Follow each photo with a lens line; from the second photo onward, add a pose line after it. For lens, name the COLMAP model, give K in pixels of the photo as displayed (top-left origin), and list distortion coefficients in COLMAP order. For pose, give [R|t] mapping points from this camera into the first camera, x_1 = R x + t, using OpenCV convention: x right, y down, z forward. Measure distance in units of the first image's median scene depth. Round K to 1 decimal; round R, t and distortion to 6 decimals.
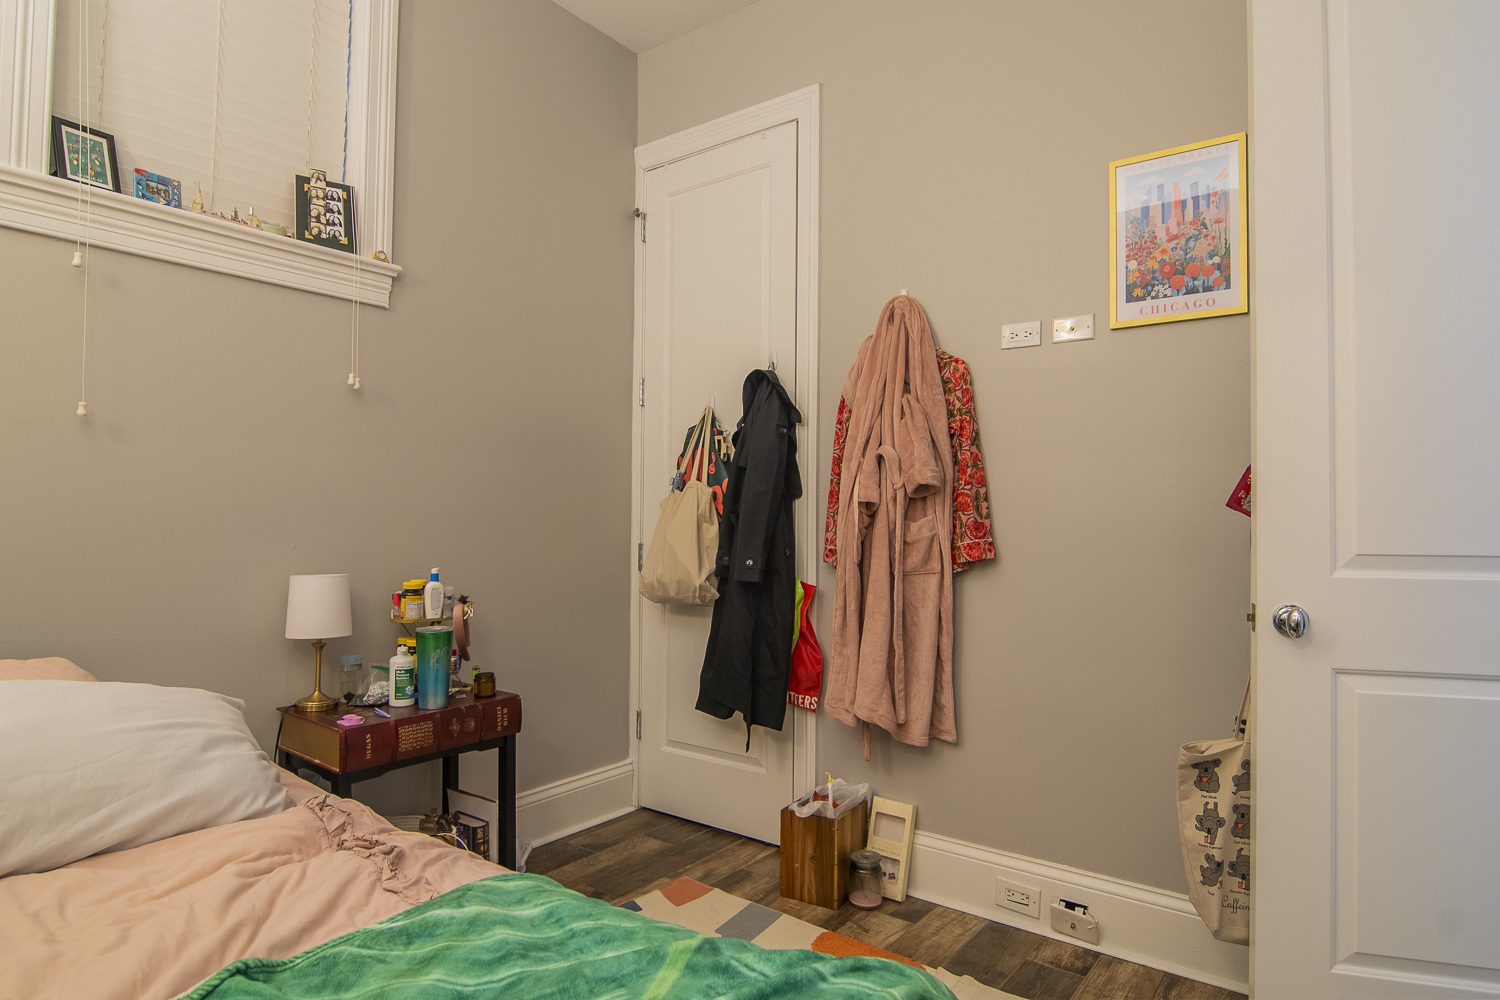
lens RADIAL K [[865.1, 0, 750.7], [0, 865.1, 501.6], [0, 0, 1]] dist [-0.003267, -0.000265]
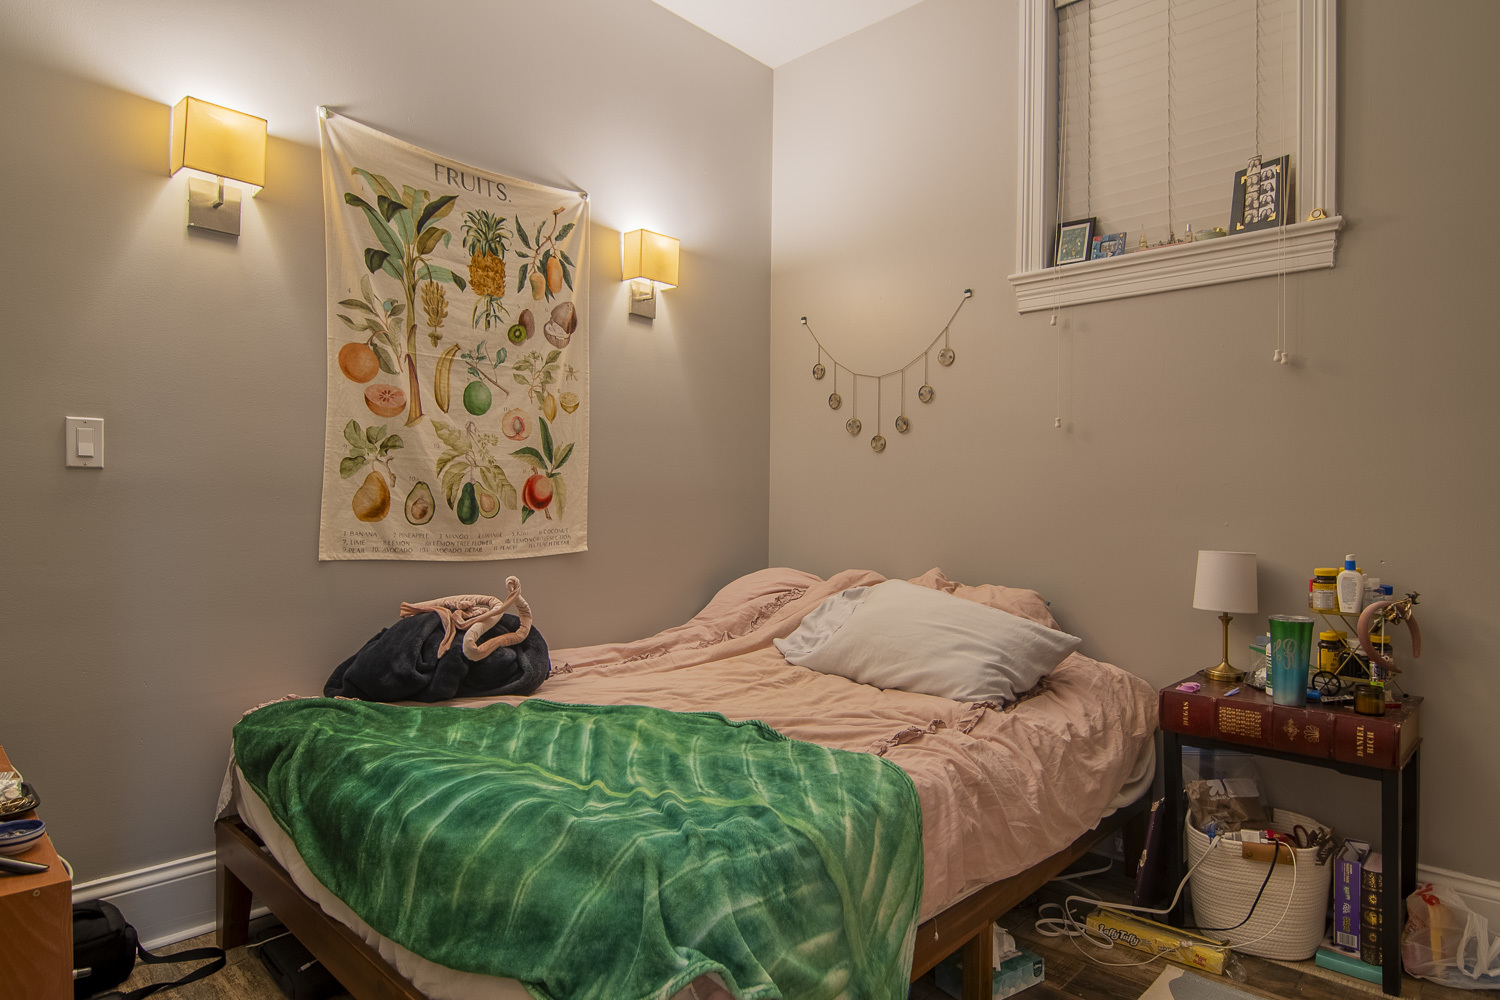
lens RADIAL K [[865.1, 0, 751.0], [0, 865.1, 498.3], [0, 0, 1]] dist [-0.003267, -0.000265]
pose [[-0.102390, -0.010590, -0.994688, 0.574350], [0.011813, 0.999860, -0.011861, 0.024681], [0.994674, -0.012965, -0.102251, 0.510492]]
